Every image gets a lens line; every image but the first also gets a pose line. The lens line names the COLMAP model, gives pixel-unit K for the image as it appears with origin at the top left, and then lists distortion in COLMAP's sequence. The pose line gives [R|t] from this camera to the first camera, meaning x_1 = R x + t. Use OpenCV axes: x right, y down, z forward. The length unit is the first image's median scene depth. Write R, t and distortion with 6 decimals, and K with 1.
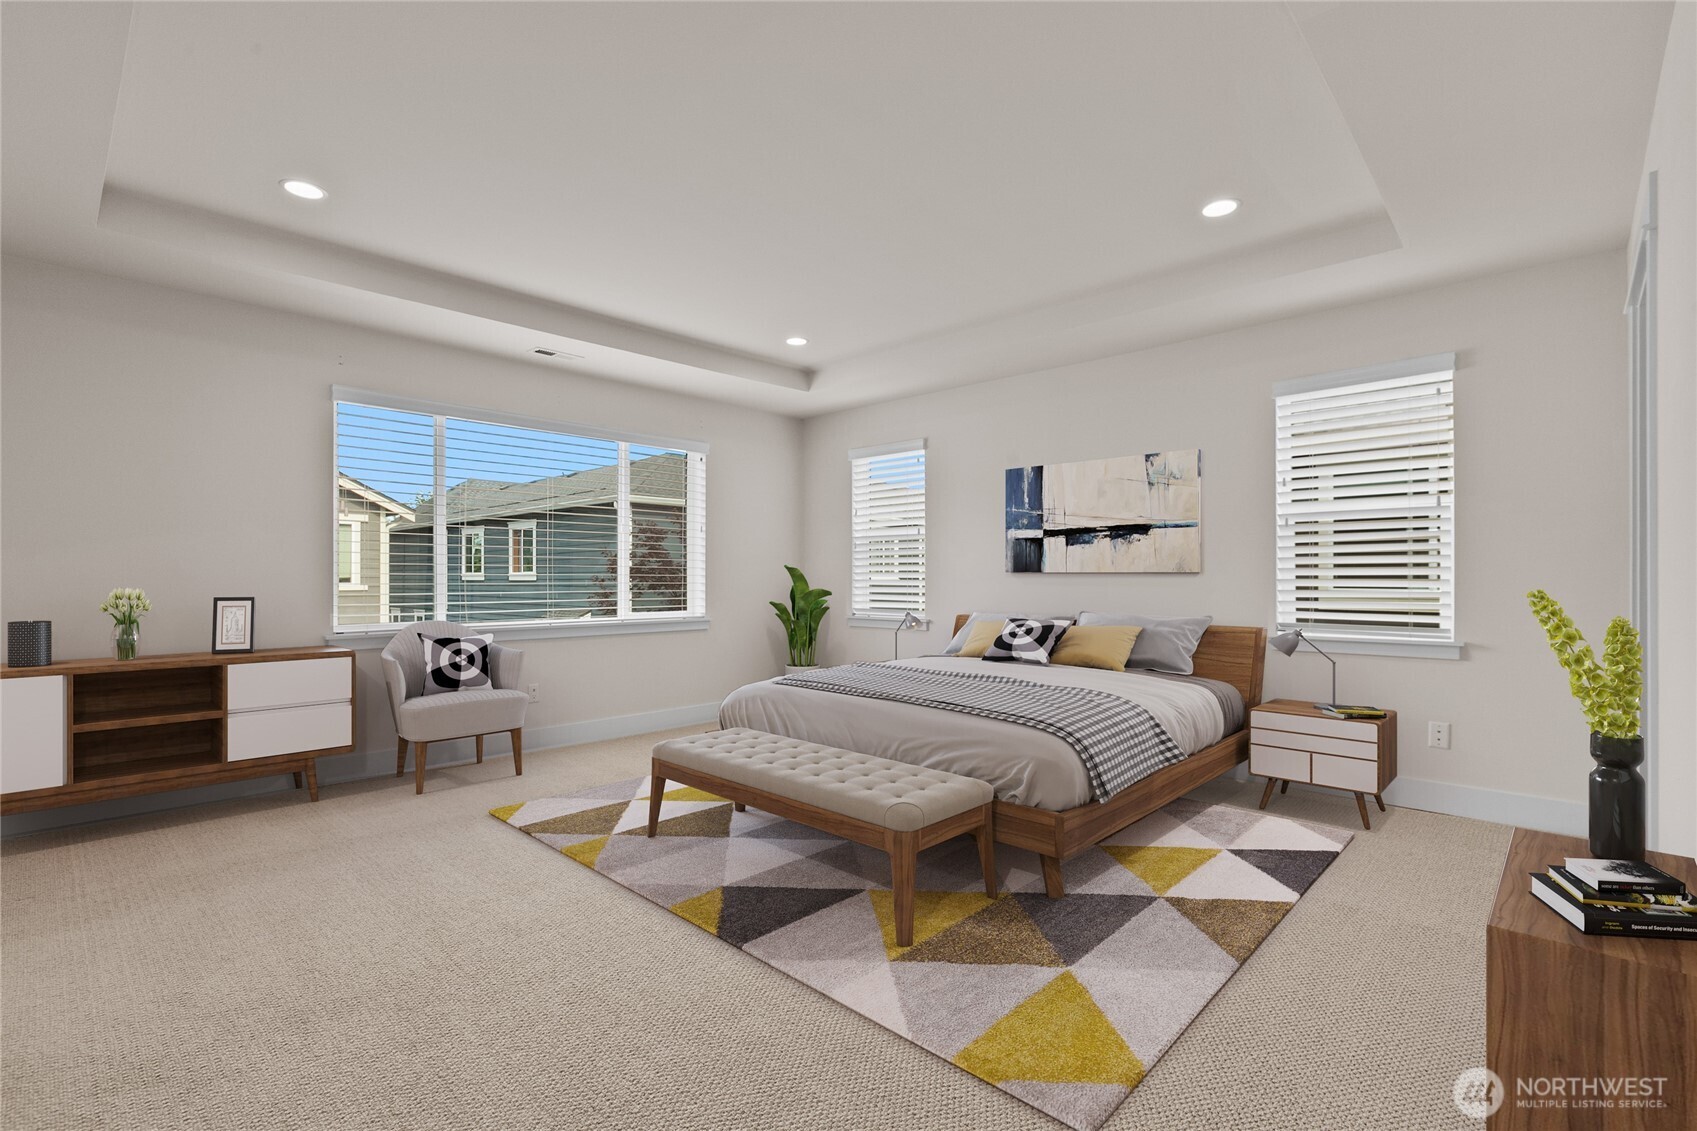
lens RADIAL K [[768.0, 0, 850.5], [0, 768.0, 564.0], [0, 0, 1]] dist [-0.000193, -0.000541]
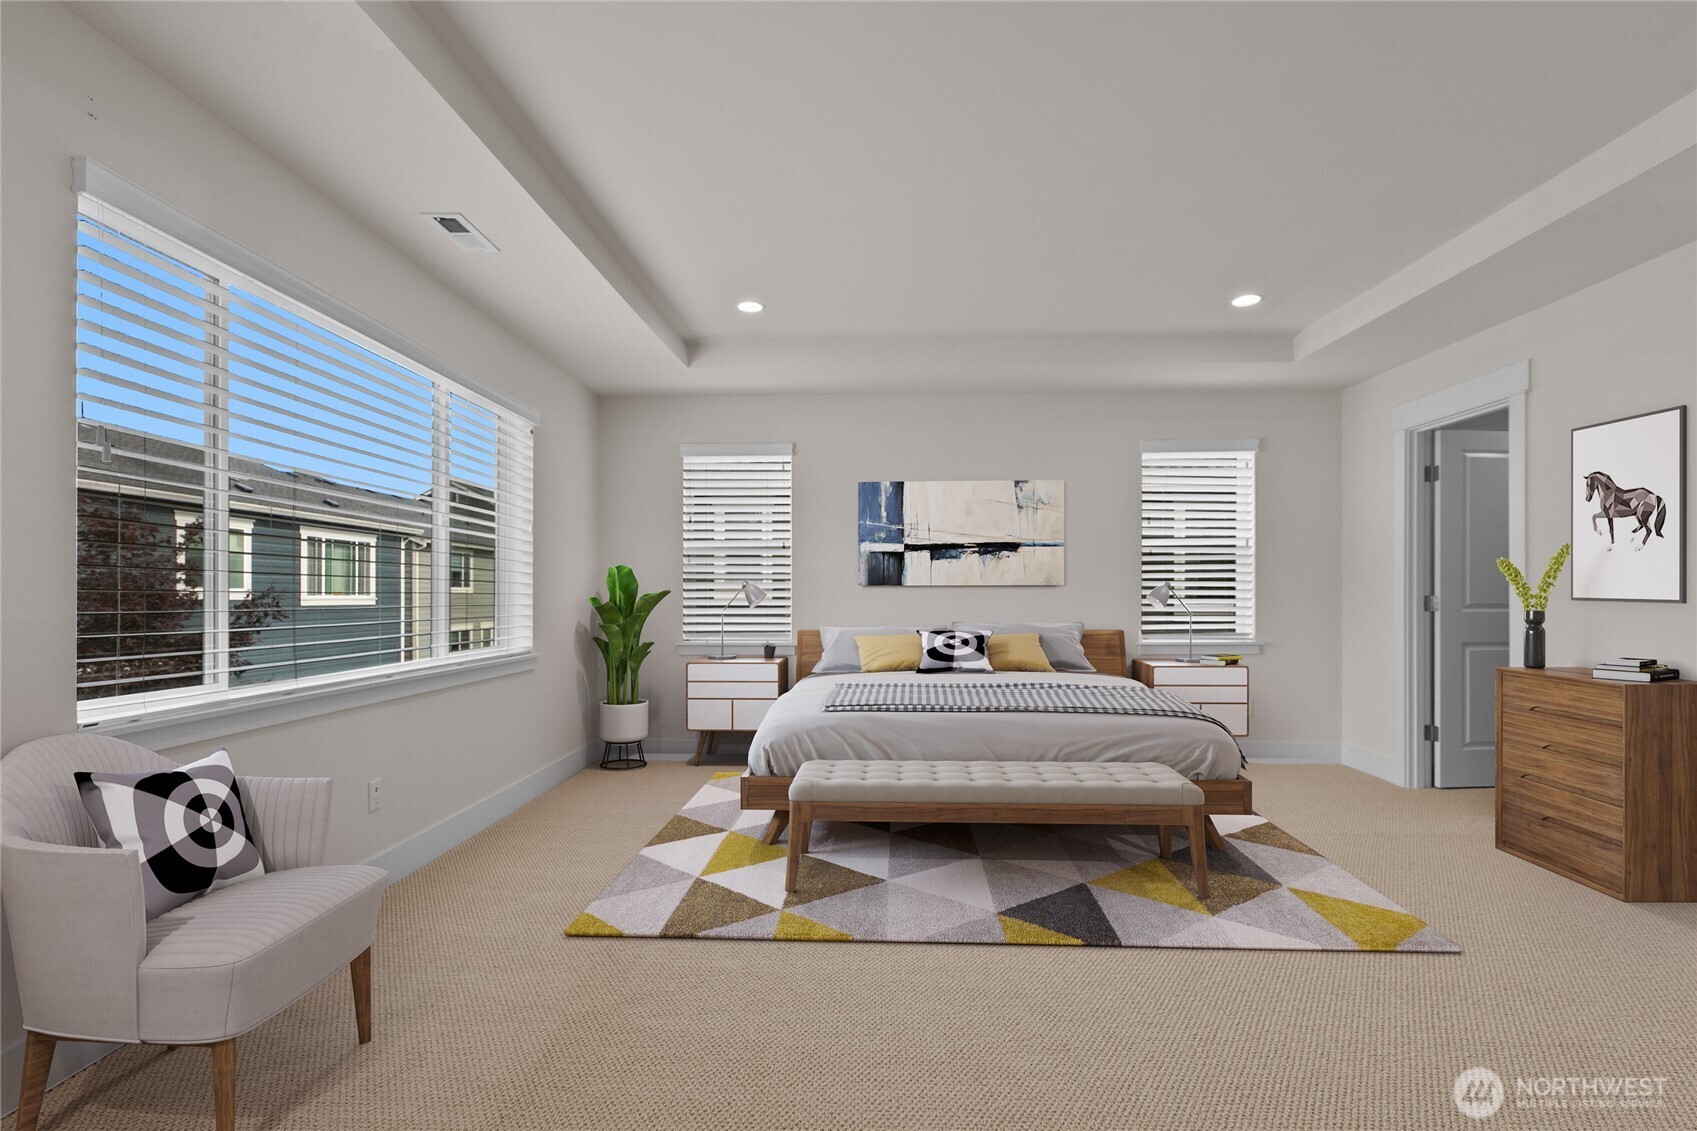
lens RADIAL K [[897.3, 0, 847.6], [0, 897.3, 559.2], [0, 0, 1]] dist [-0.011830, -0.001587]
pose [[0.760613, 0.004980, 0.649187, -0.641097], [-0.000766, 0.999977, -0.006773, -0.017460], [-0.649205, 0.004655, 0.760599, 0.147572]]
